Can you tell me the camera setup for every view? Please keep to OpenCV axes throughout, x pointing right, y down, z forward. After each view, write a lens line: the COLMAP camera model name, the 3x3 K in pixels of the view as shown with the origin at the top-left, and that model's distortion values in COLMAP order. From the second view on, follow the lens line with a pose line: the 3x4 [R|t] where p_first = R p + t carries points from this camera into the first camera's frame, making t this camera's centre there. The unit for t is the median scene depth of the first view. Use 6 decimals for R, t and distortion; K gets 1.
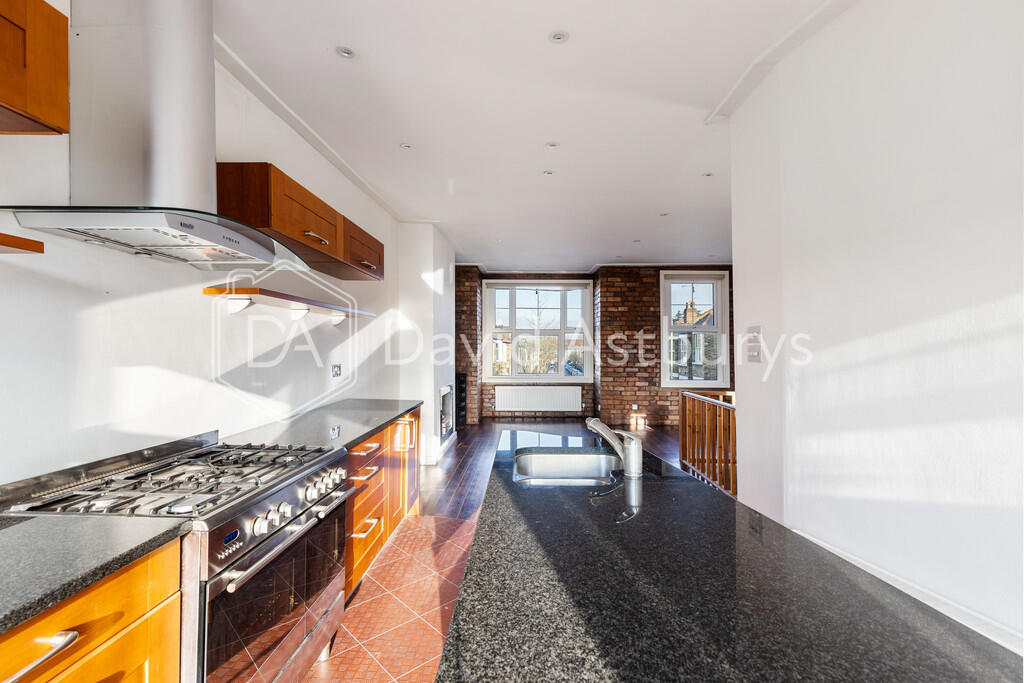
lens RADIAL K [[470.7, 0, 517.6], [0, 470.7, 338.5], [0, 0, 1]] dist [0.001540, -0.000743]
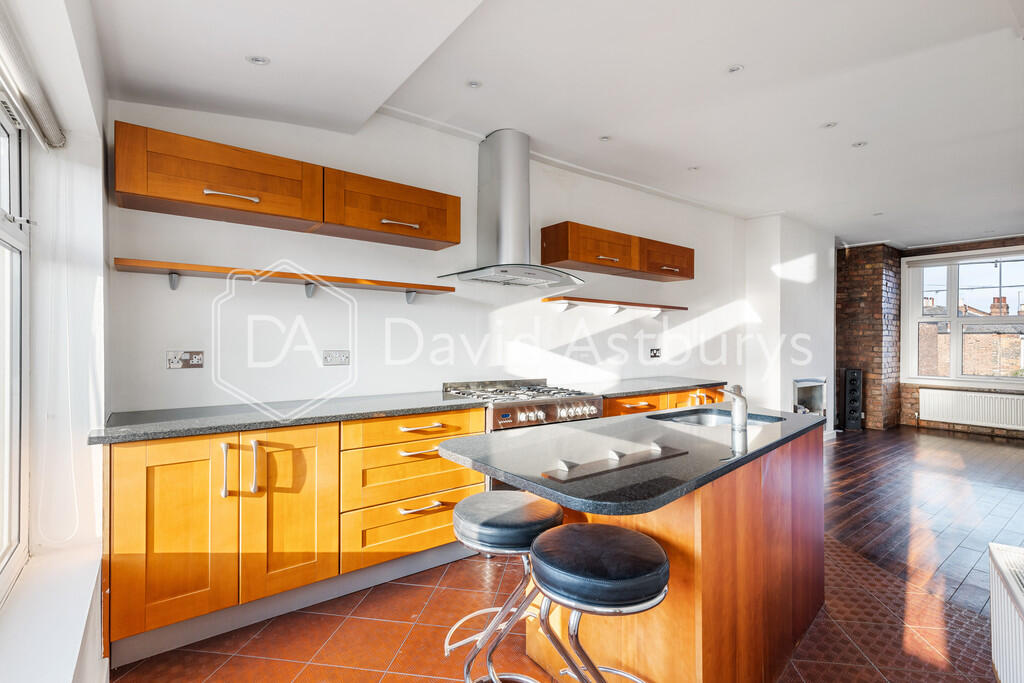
lens RADIAL K [[470.7, 0, 506.7], [0, 470.7, 339.3], [0, 0, 1]] dist [0.001540, -0.000743]
pose [[0.590463, 0.007364, -0.807031, 0.264088], [0.001004, 0.999951, 0.009859, 0.011421], [0.807064, -0.006631, 0.590427, -0.063681]]
